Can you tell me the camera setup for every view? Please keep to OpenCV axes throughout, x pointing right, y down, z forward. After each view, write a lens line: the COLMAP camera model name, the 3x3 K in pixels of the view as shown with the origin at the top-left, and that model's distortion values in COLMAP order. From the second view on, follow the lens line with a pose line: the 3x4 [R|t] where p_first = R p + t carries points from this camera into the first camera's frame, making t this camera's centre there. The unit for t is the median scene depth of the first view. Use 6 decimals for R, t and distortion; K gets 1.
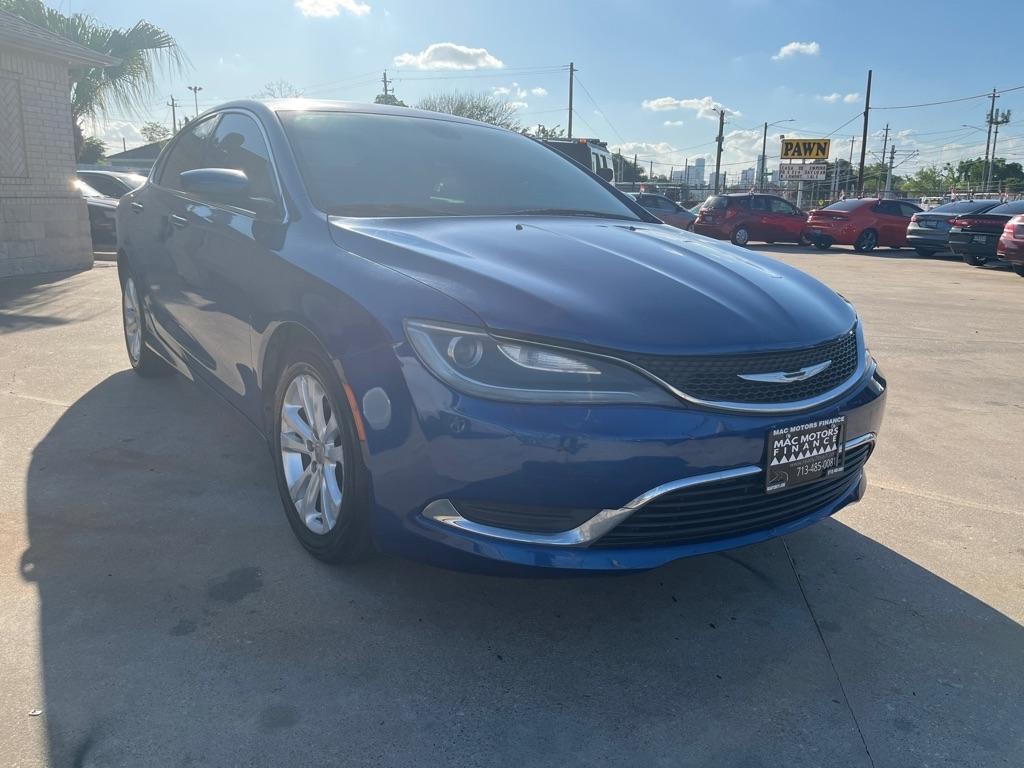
lens RADIAL K [[771.3, 0, 522.5], [0, 771.3, 384.9], [0, 0, 1]] dist [0.081935, -0.120472]
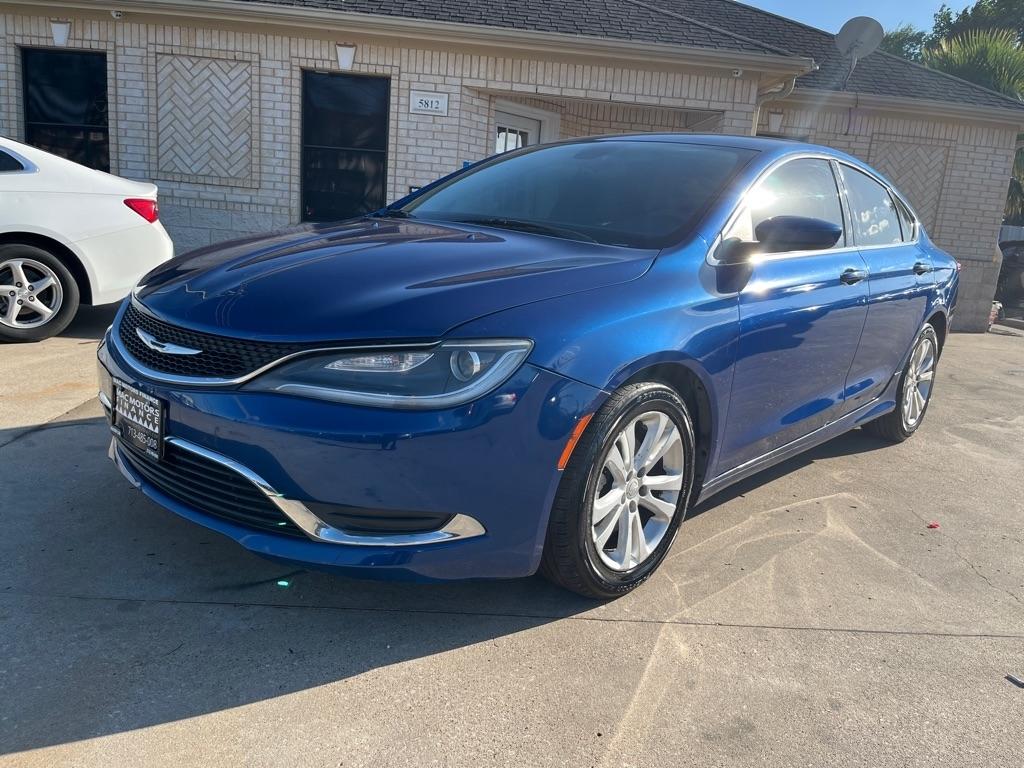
lens RADIAL K [[776.9, 0, 512.4], [0, 776.9, 390.5], [0, 0, 1]] dist [0.047635, -0.064861]
pose [[0.213884, 0.203521, -0.955423, 1.451130], [-0.292531, 0.946516, 0.136136, -0.233396], [0.932030, 0.250374, 0.261980, 1.177338]]
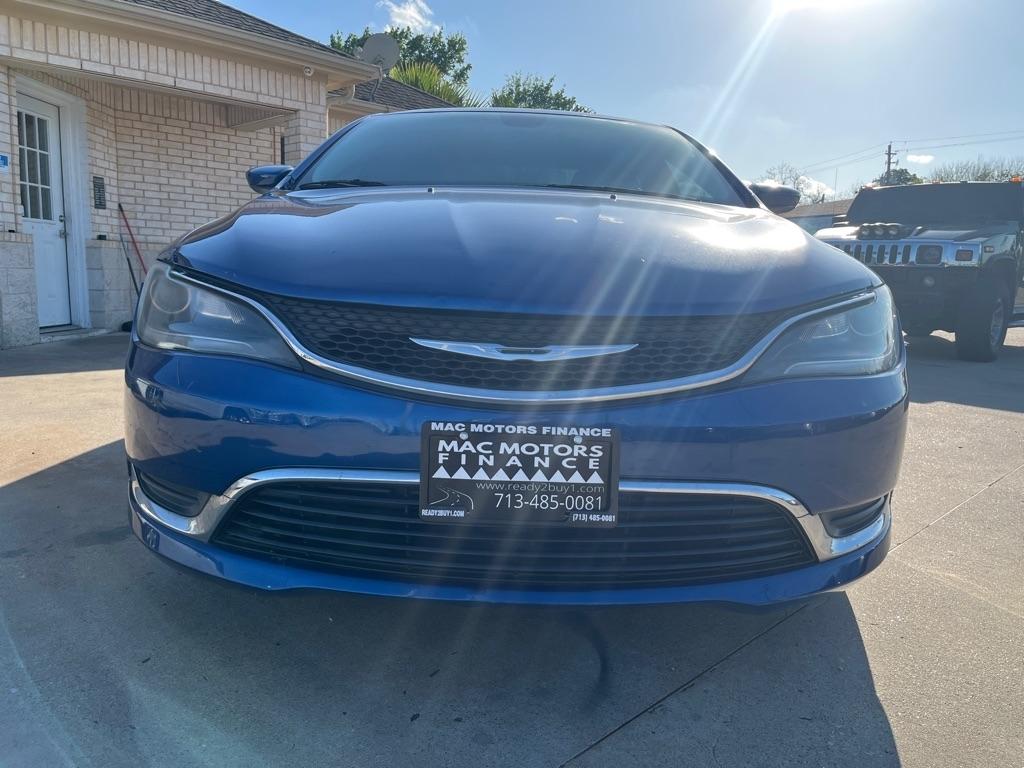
lens RADIAL K [[772.0, 0, 521.0], [0, 772.0, 383.8], [0, 0, 1]] dist [0.082130, -0.122305]
pose [[0.821462, 0.079560, -0.564687, 0.708427], [-0.135953, 0.988991, -0.058432, 0.051451], [0.553821, 0.124770, 0.823234, 0.473710]]
